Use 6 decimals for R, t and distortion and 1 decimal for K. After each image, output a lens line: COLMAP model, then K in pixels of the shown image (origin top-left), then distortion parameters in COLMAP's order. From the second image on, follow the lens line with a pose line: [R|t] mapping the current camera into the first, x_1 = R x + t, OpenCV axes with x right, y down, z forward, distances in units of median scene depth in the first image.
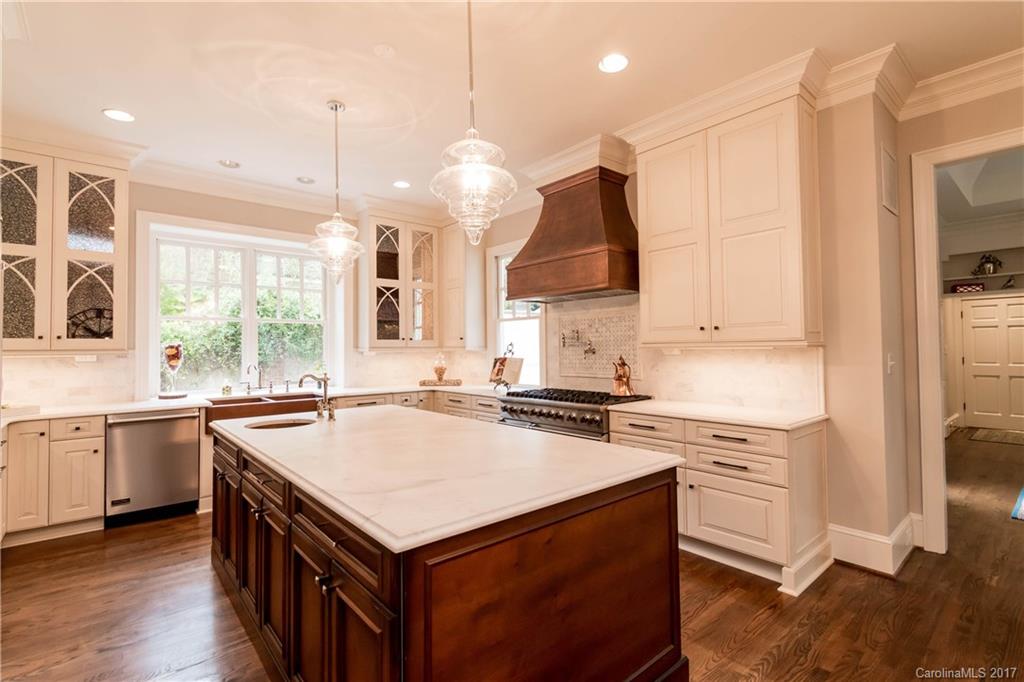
lens RADIAL K [[476.3, 0, 509.7], [0, 476.3, 338.1], [0, 0, 1]] dist [-0.002447, -0.000857]
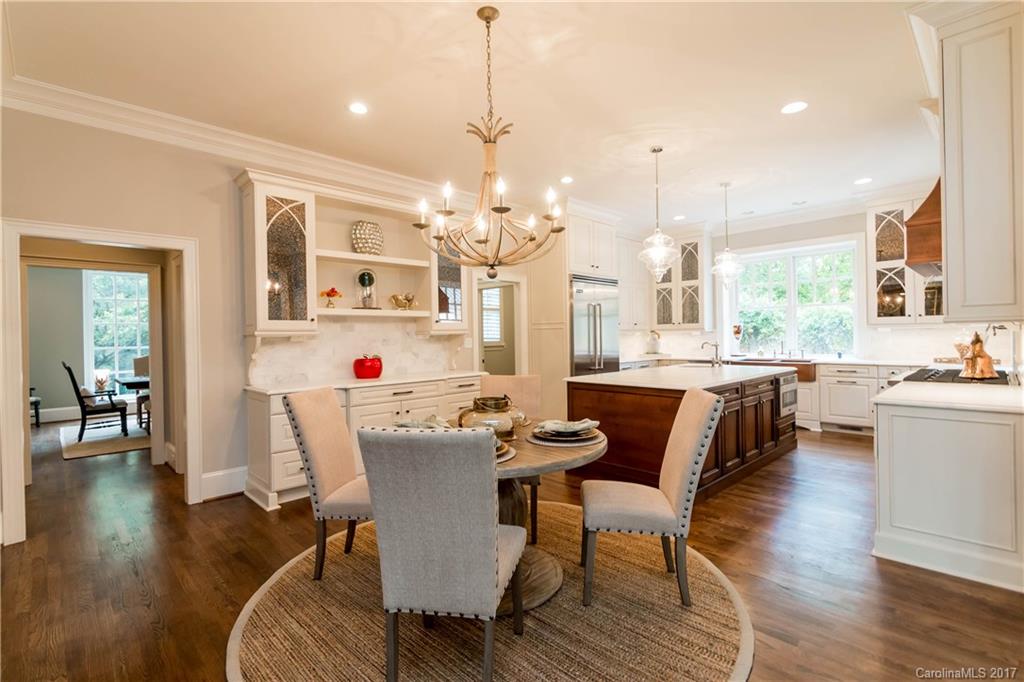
lens RADIAL K [[476.3, 0, 508.3], [0, 476.3, 334.3], [0, 0, 1]] dist [-0.002447, -0.000857]
pose [[0.055304, 0.004112, -0.998461, 0.860036], [0.037608, 0.999273, 0.006198, 0.003700], [0.997761, -0.037893, 0.055109, 0.076415]]
